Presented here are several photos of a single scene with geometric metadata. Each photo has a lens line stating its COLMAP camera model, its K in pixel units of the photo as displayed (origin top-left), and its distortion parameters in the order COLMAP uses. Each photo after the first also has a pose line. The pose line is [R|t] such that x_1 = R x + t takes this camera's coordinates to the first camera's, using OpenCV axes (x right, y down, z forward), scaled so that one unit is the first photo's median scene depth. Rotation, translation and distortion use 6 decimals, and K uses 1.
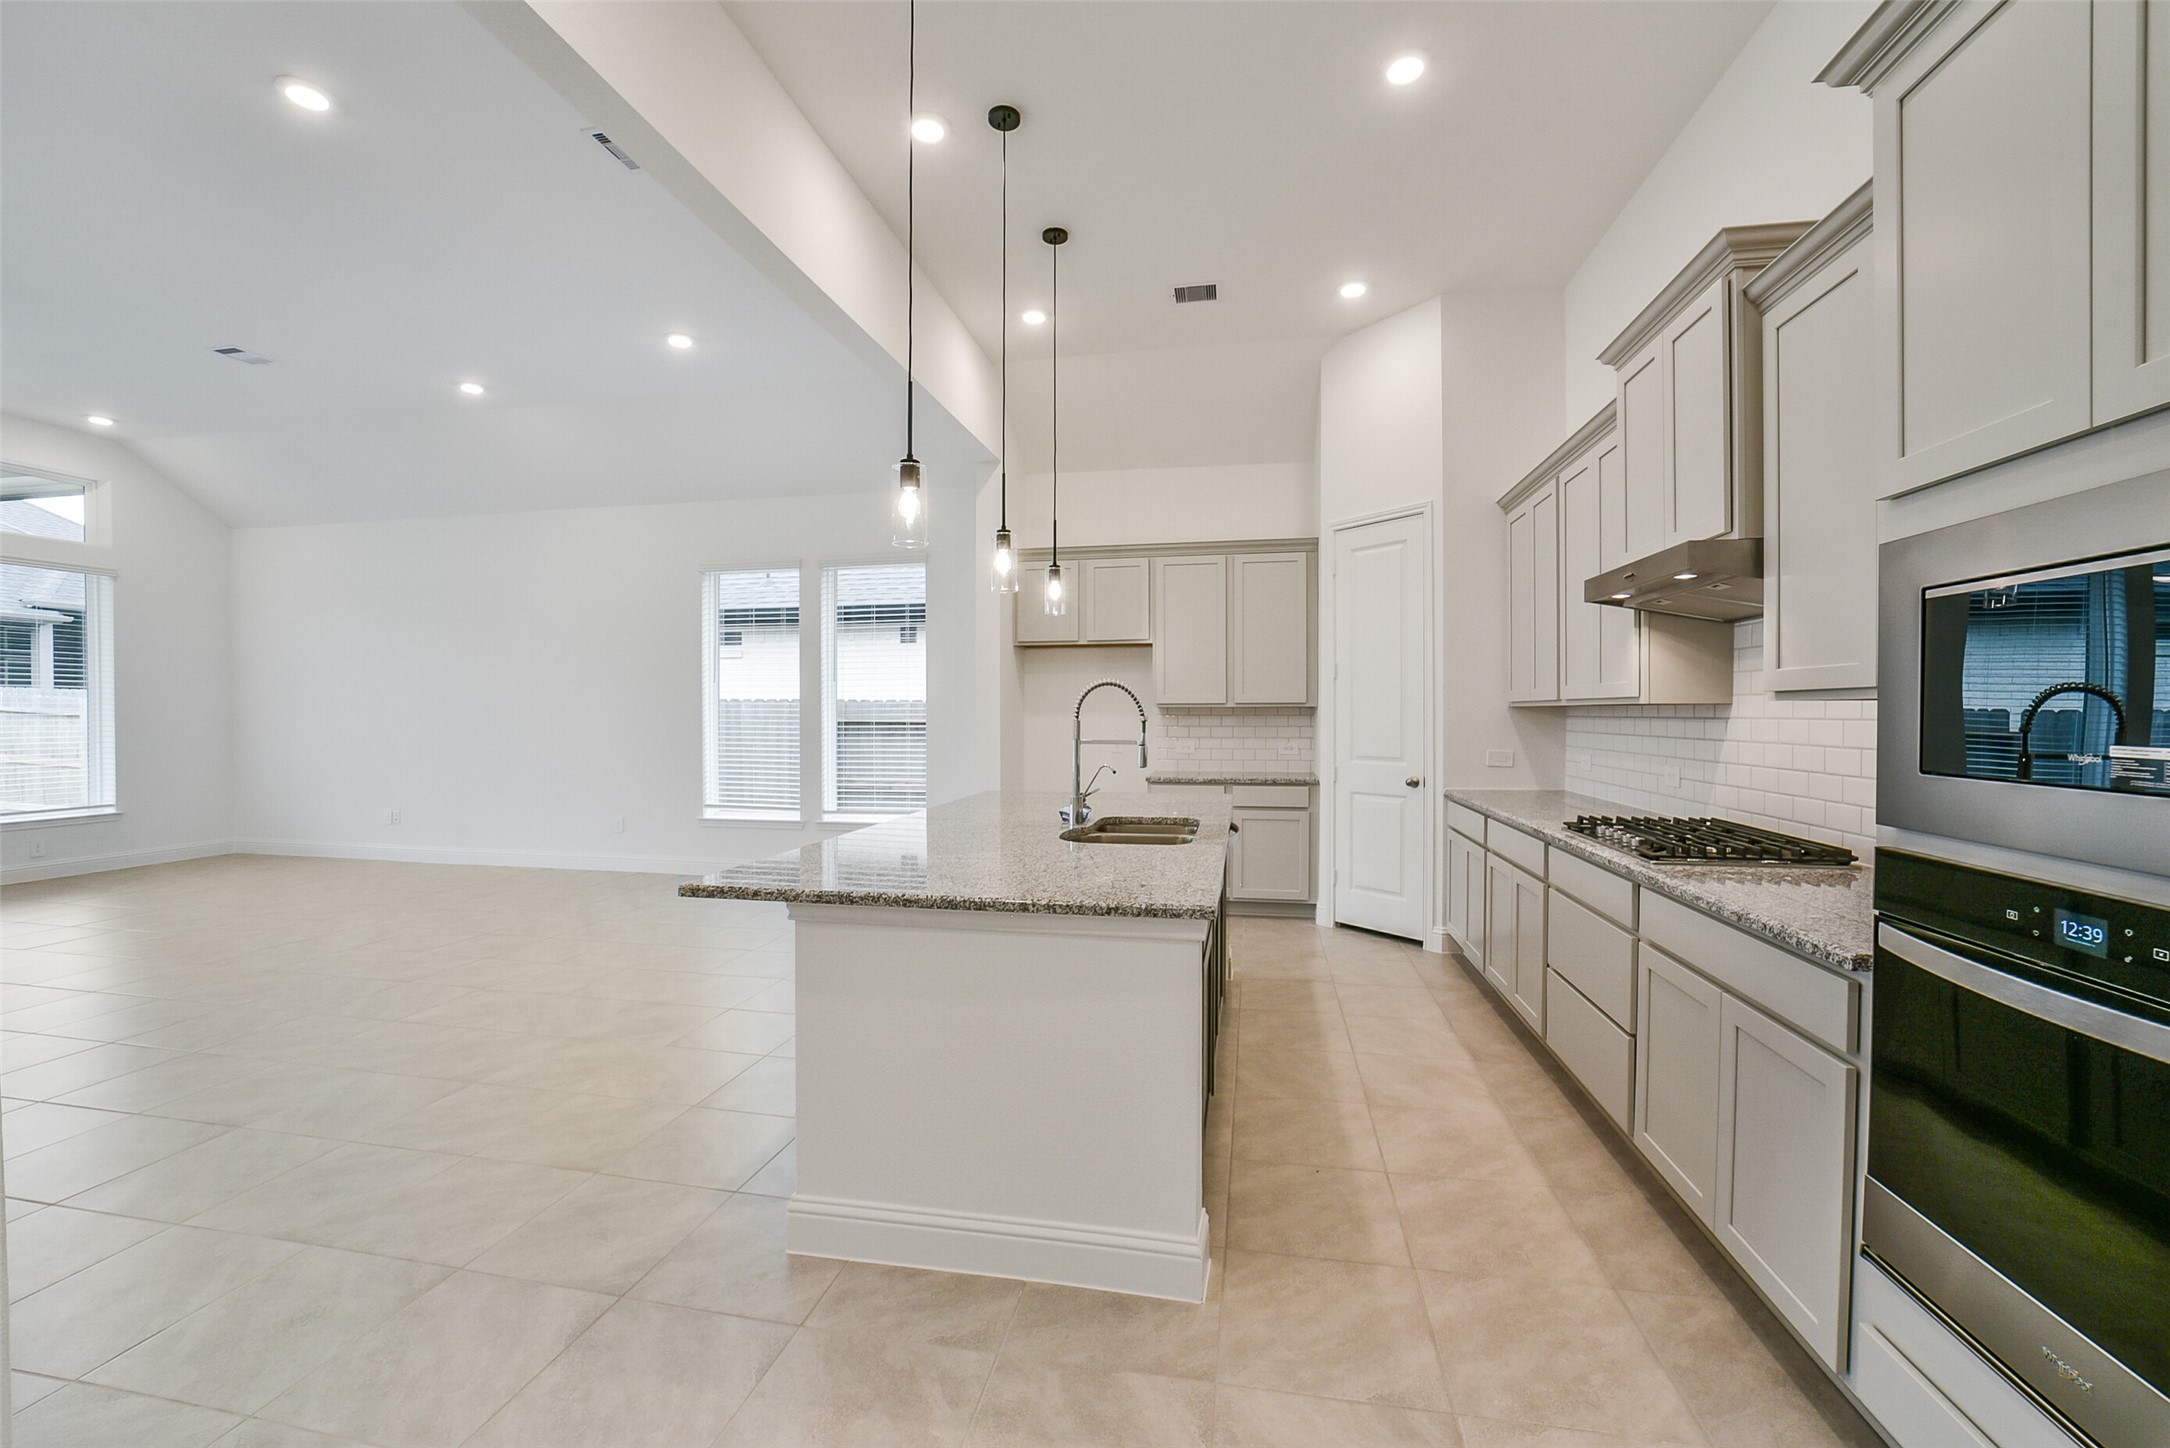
lens RADIAL K [[858.4, 0, 1097.7], [0, 858.4, 732.5], [0, 0, 1]] dist [-0.032425, 0.005659]
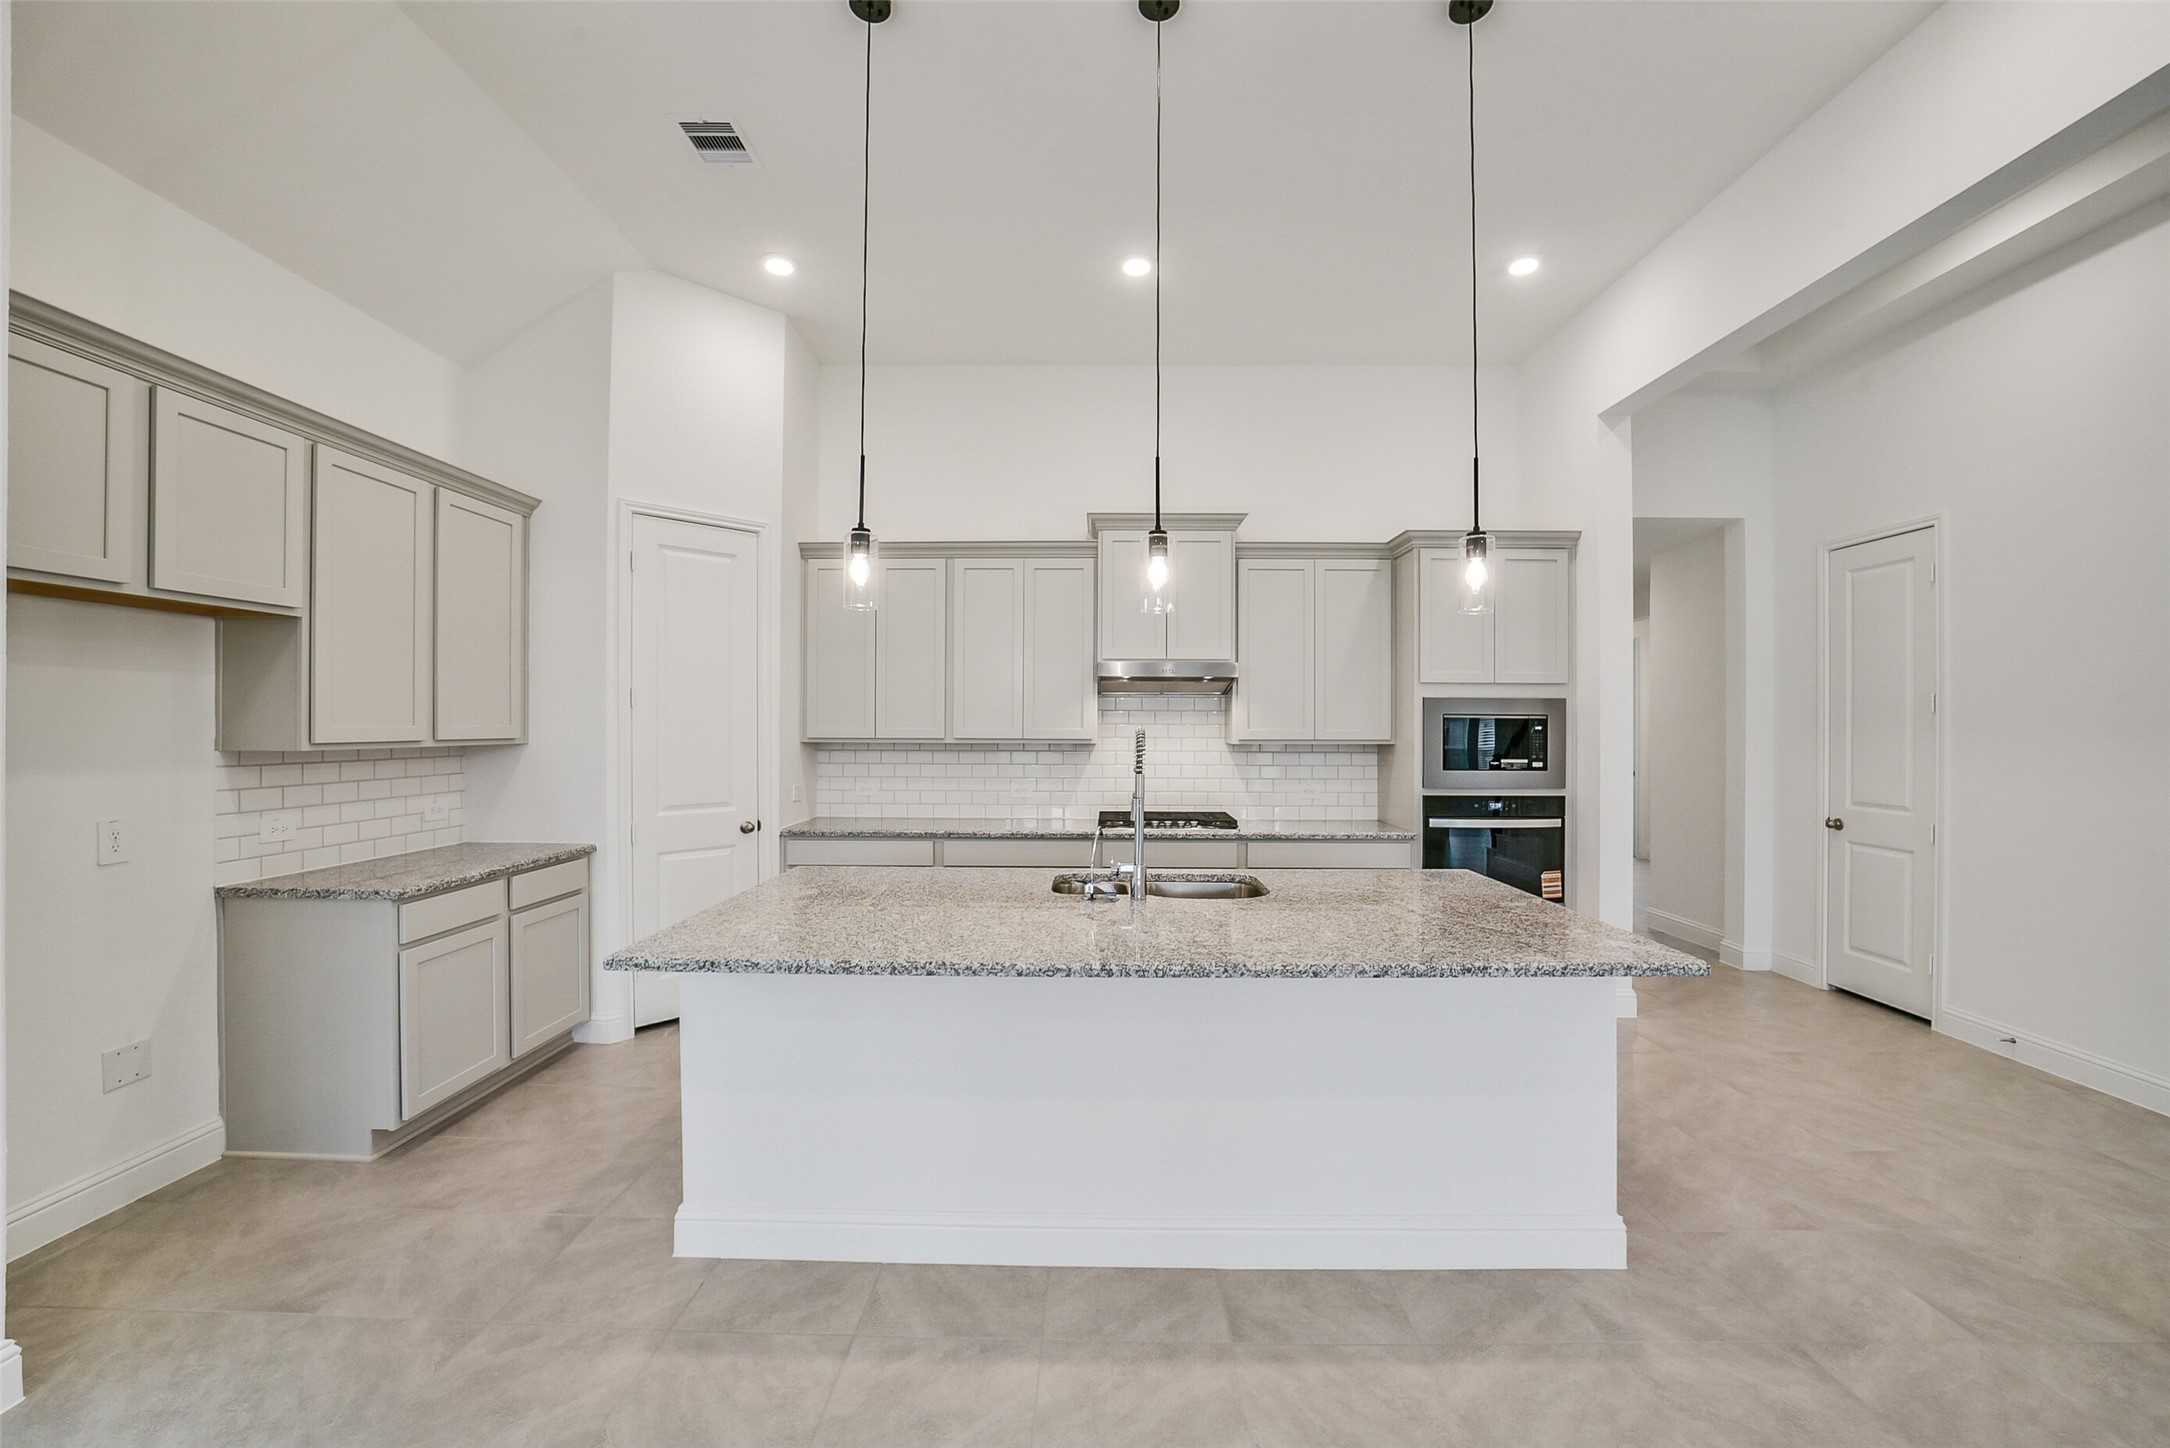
lens RADIAL K [[858.4, 0, 1083.8], [0, 858.4, 721.3], [0, 0, 1]] dist [-0.032425, 0.005659]
pose [[-0.159798, 0.005143, 0.987136, -0.572393], [0.019639, 0.999805, -0.002029, -0.044385], [-0.986954, 0.019062, -0.159868, 0.798716]]
